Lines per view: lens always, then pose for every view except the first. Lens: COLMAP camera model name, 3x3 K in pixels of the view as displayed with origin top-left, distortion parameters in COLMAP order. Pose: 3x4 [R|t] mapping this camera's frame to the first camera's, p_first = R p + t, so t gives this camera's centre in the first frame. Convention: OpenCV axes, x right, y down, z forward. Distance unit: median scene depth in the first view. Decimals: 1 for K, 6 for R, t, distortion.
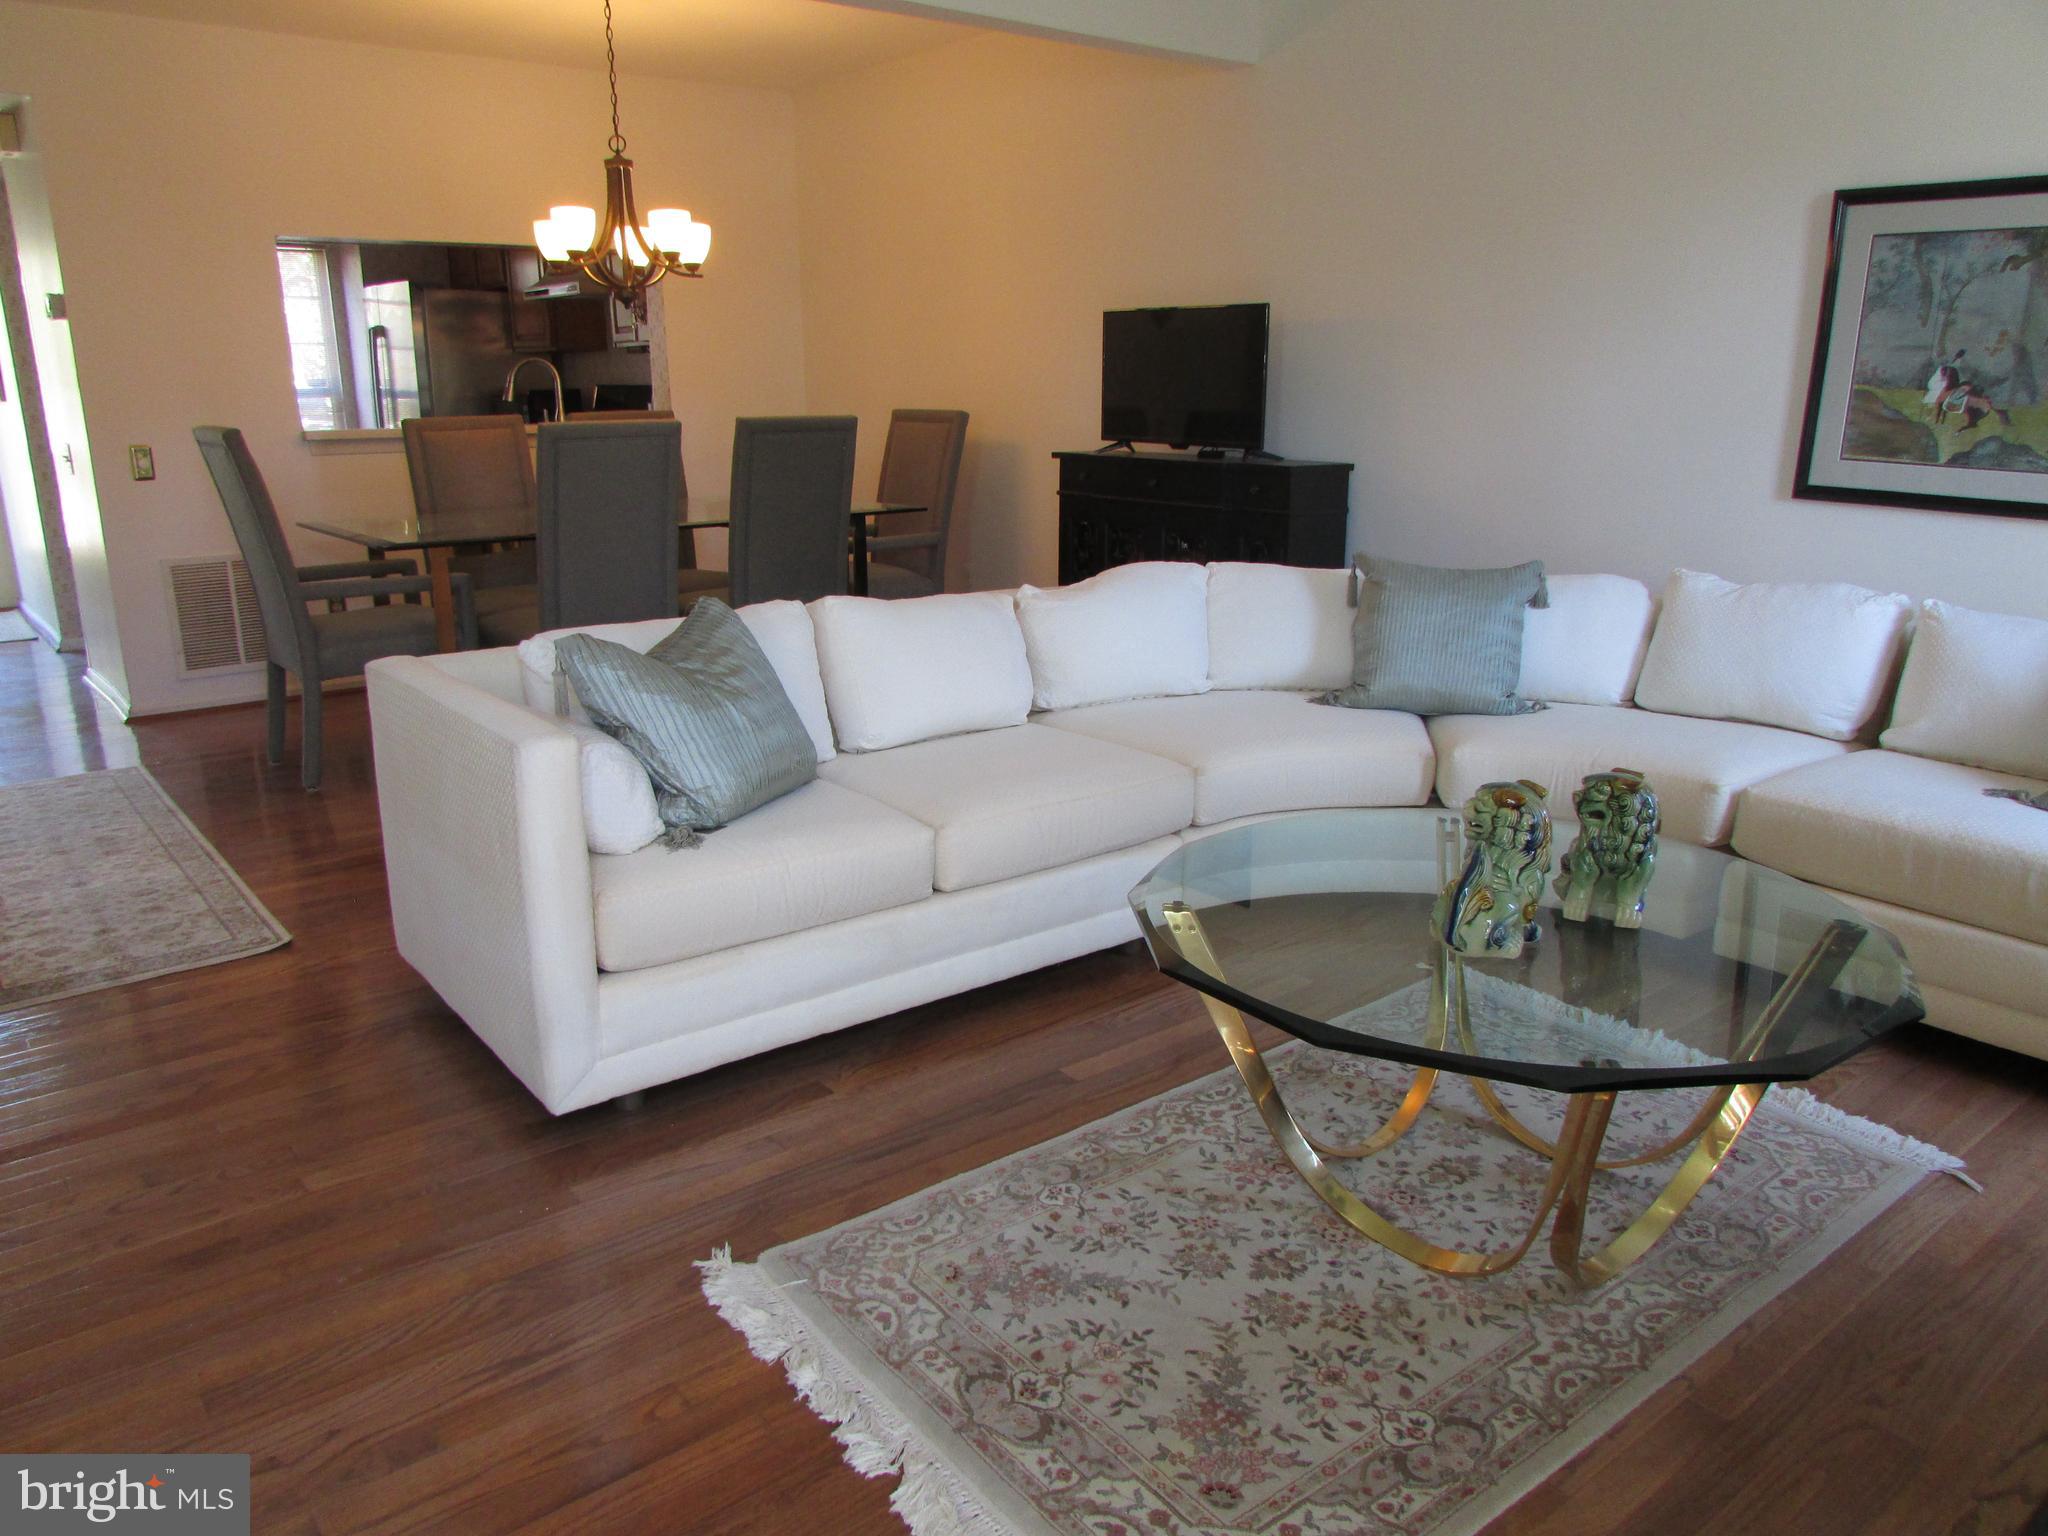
lens RADIAL K [[1483.0, 0, 1026.3], [0, 1483.0, 795.1], [0, 0, 1]] dist [-0.033376, 0.000624]
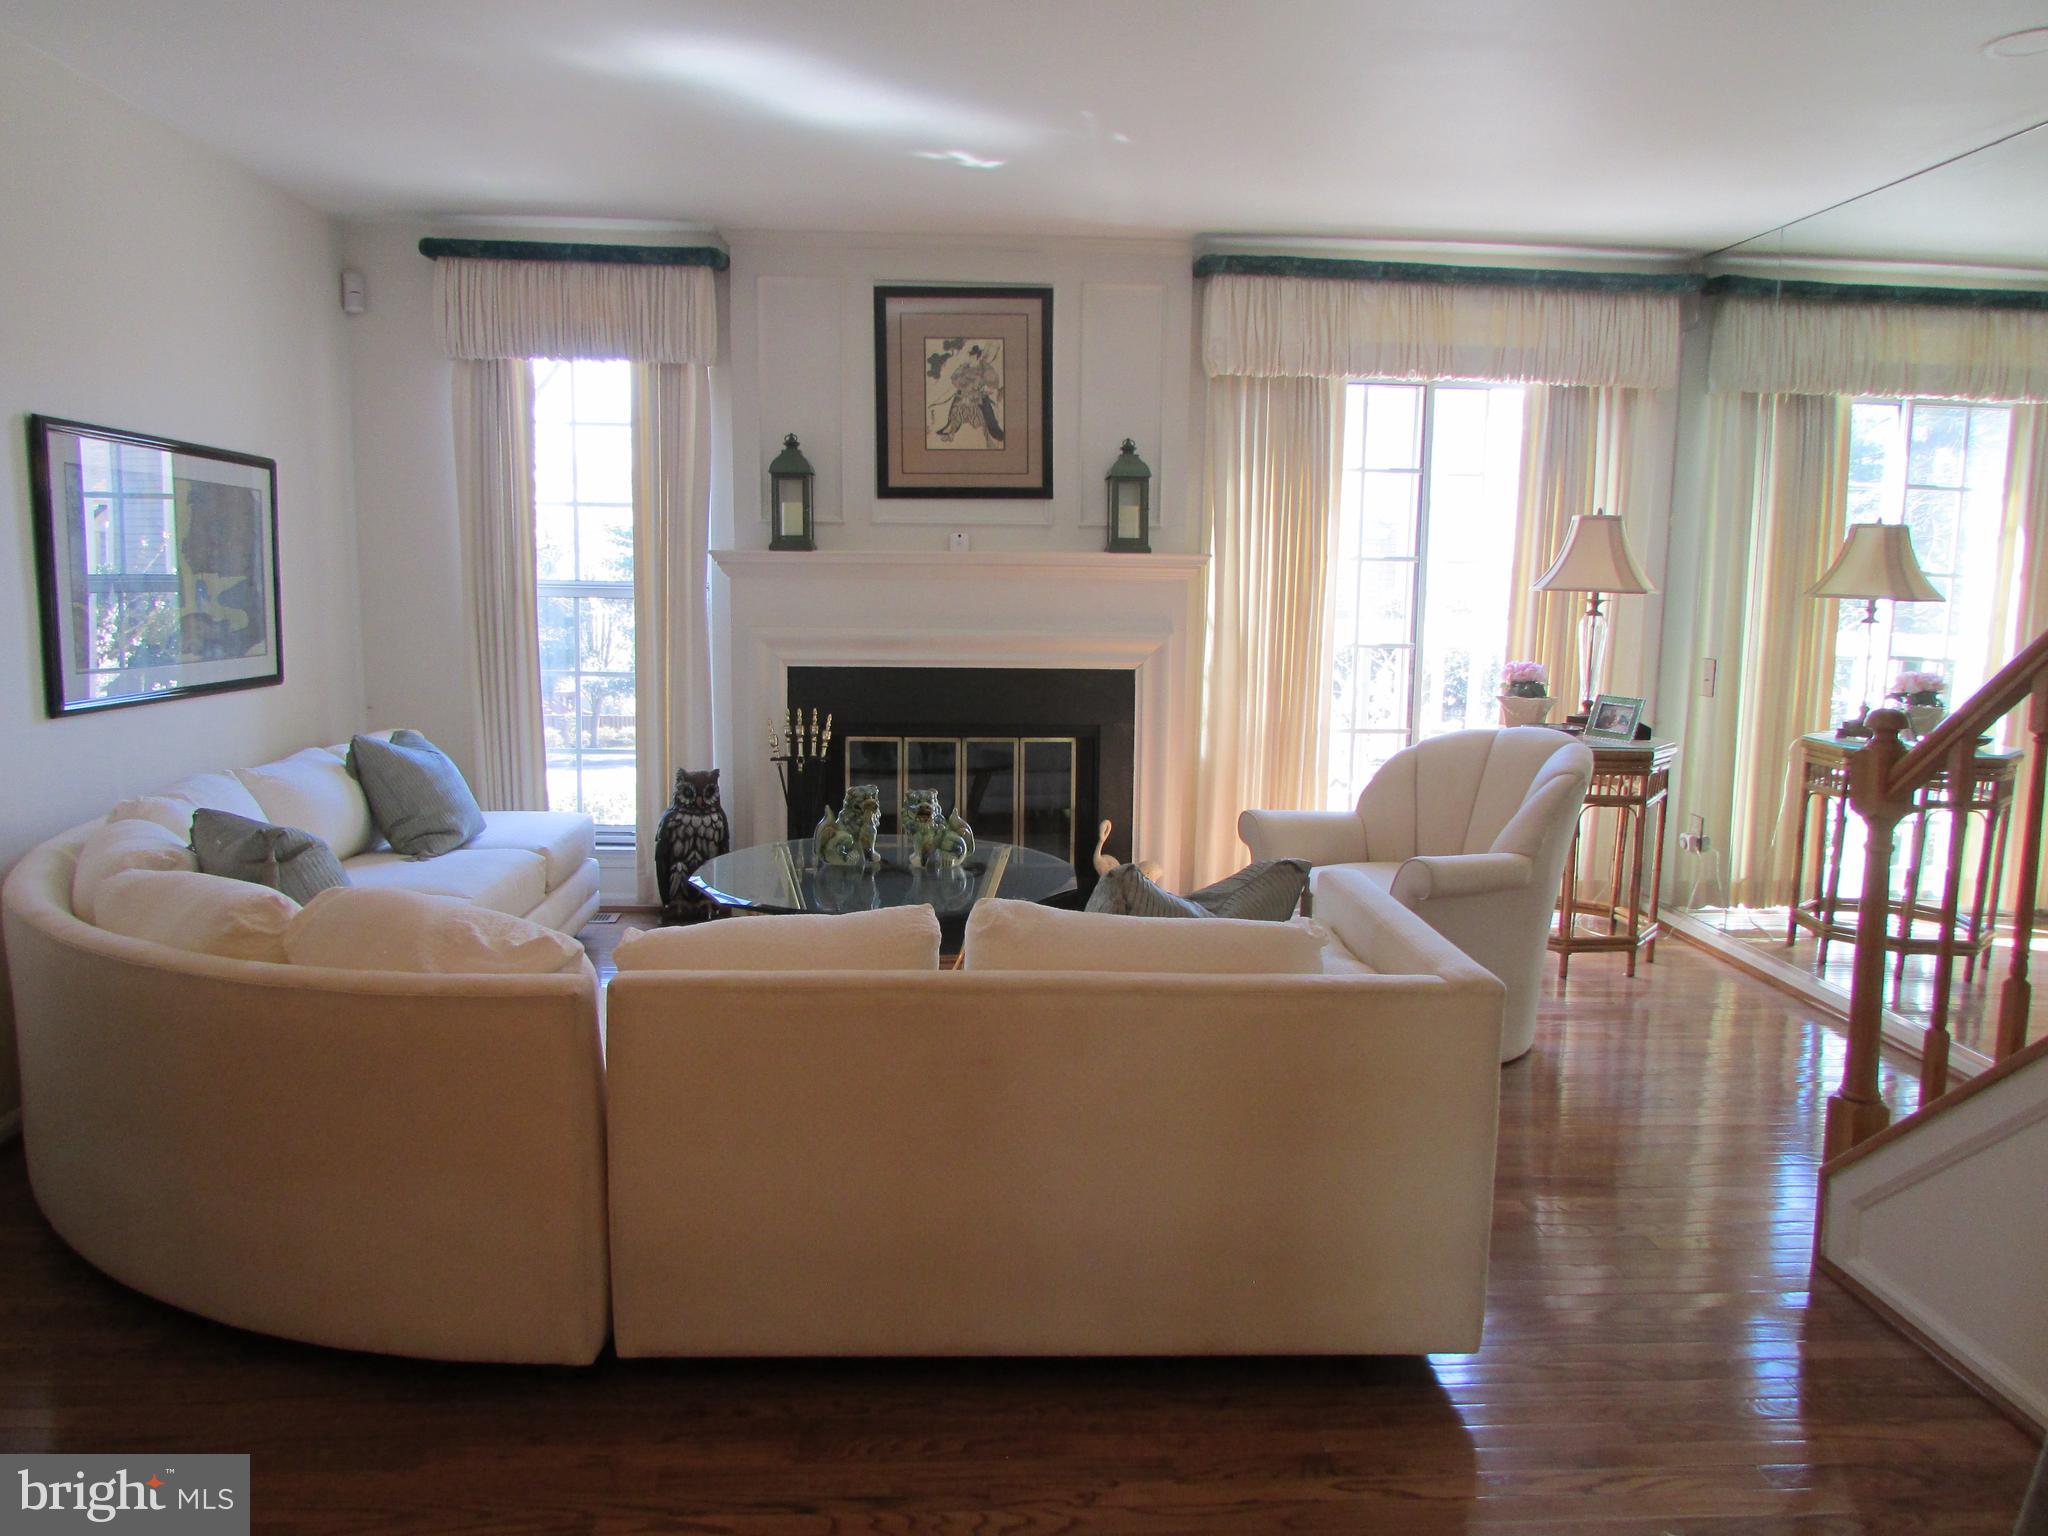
lens RADIAL K [[1422.4, 0, 1054.7], [0, 1422.4, 761.3], [0, 0, 1]] dist [-0.063209, 0.035566]
pose [[-0.813735, -0.098207, 0.572880, -0.582520], [0.142953, 0.921532, 0.361030, -0.445673], [-0.563383, 0.375678, -0.735844, 1.413050]]
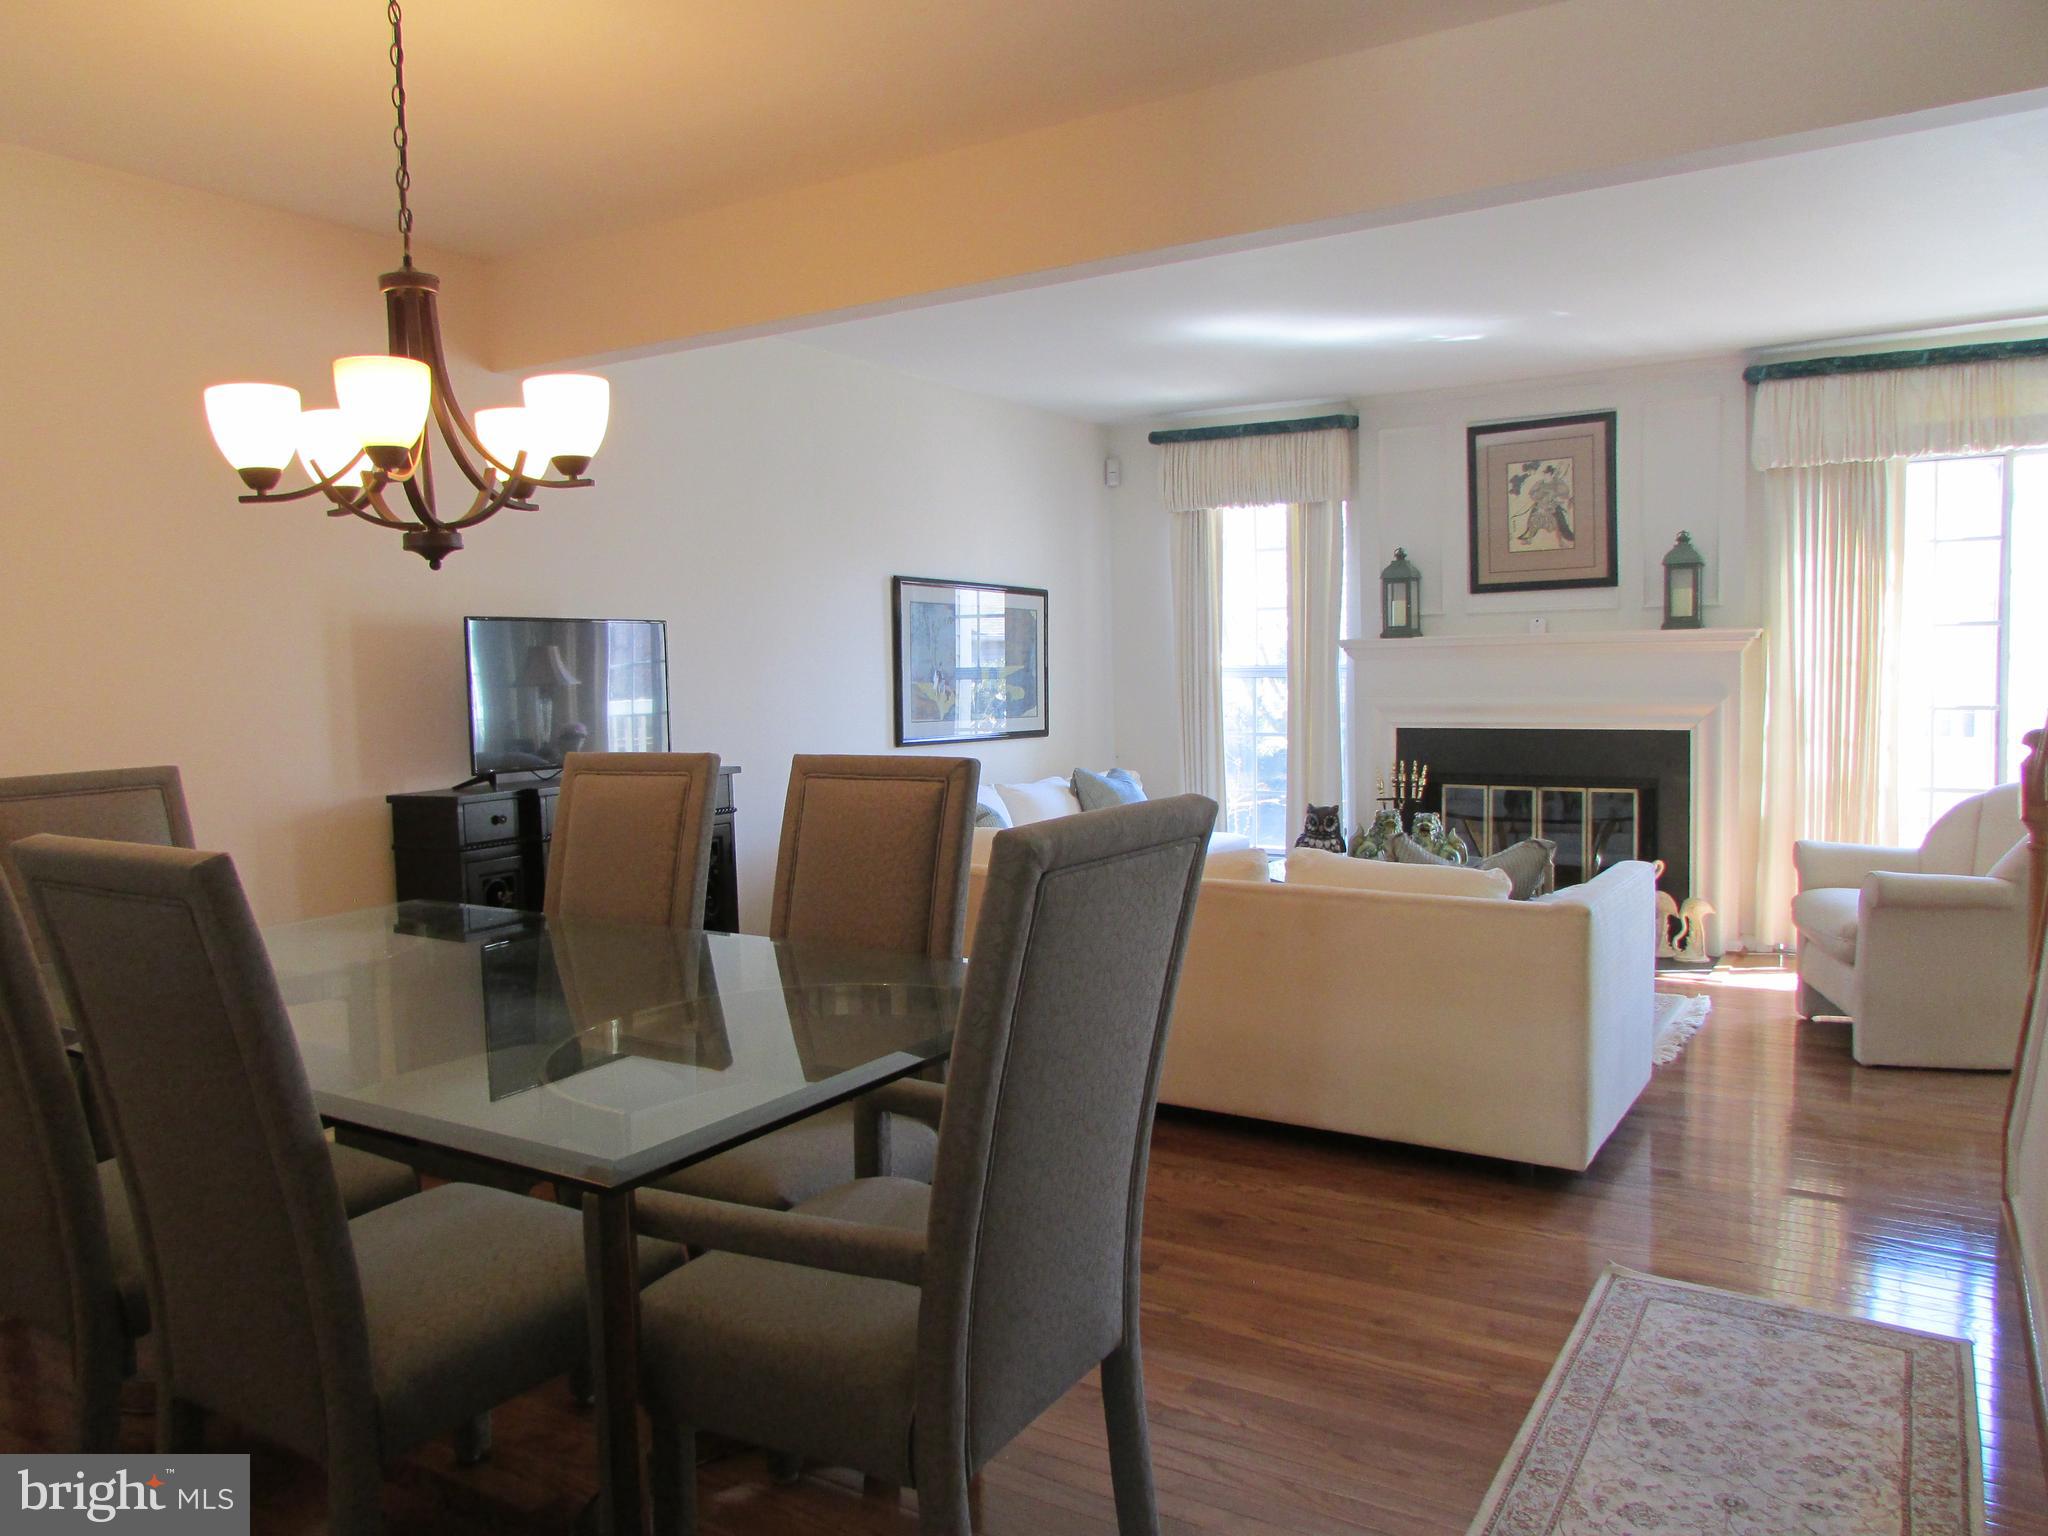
lens RADIAL K [[1422.4, 0, 1054.7], [0, 1422.4, 761.3], [0, 0, 1]] dist [-0.063209, 0.035566]
pose [[-0.332370, -0.063838, 0.940986, -1.161647], [0.279016, 0.946393, 0.162757, -0.434839], [-0.900933, 0.316646, -0.296741, 1.431497]]
